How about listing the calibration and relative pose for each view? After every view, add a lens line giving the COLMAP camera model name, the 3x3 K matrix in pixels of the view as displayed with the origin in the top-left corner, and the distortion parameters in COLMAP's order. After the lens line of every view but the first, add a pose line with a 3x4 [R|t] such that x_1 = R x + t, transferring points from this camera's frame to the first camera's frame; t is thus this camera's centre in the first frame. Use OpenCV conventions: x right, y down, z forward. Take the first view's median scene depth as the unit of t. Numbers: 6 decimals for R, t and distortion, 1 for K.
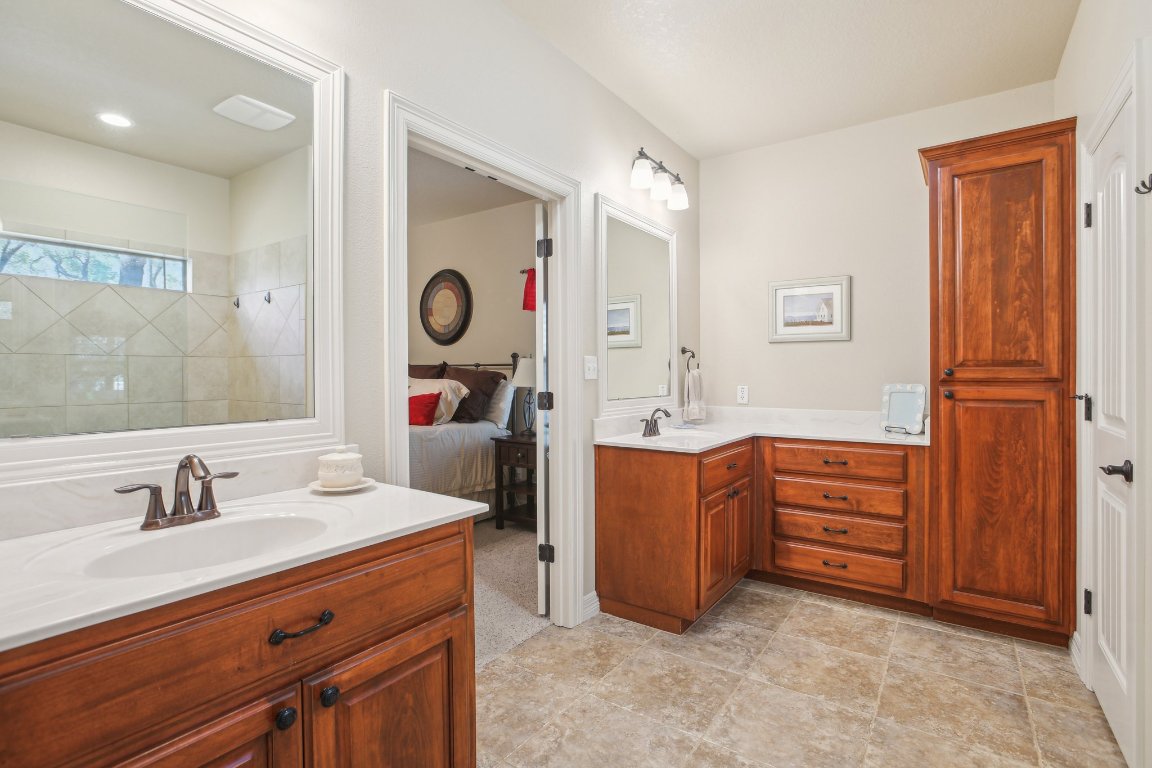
lens RADIAL K [[551.6, 0, 574.1], [0, 551.6, 378.6], [0, 0, 1]] dist [-0.024506, 0.004876]
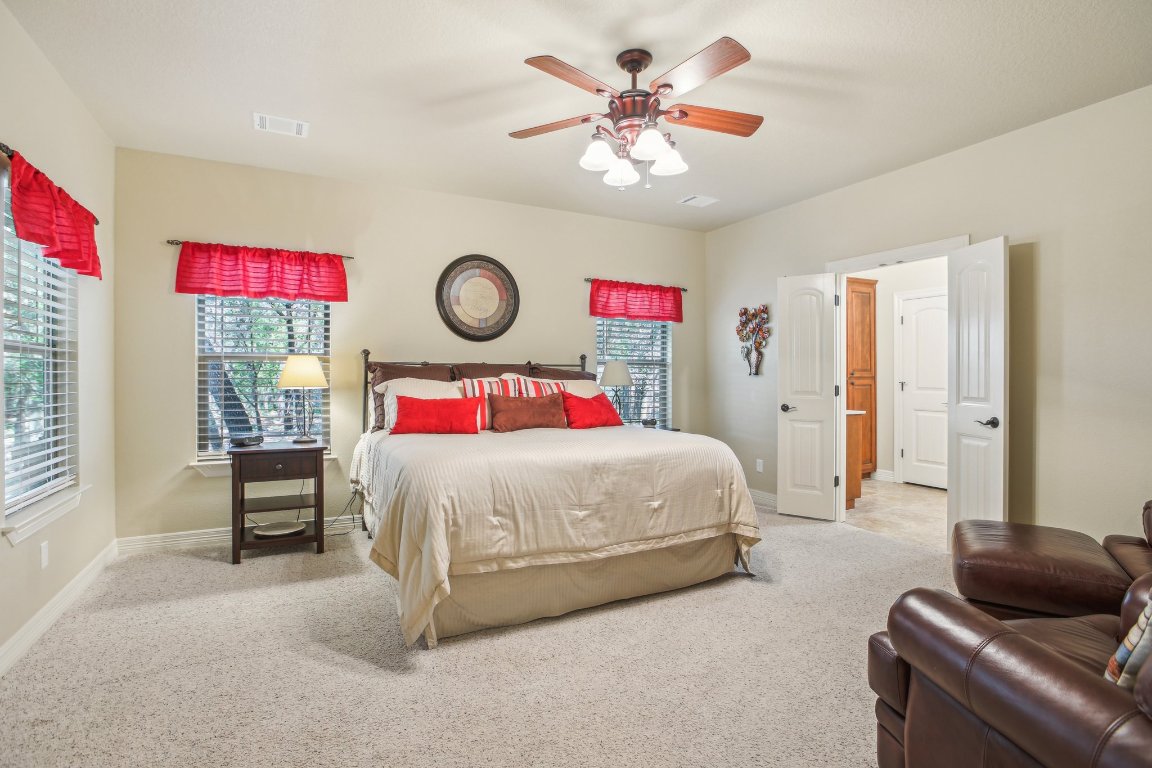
lens RADIAL K [[551.6, 0, 576.0], [0, 551.6, 380.3], [0, 0, 1]] dist [-0.024506, 0.004876]
pose [[0.455795, -0.003877, 0.890076, -2.009472], [0.009760, 0.999952, -0.000642, 0.006923], [-0.890031, 0.008979, 0.455811, 0.998801]]
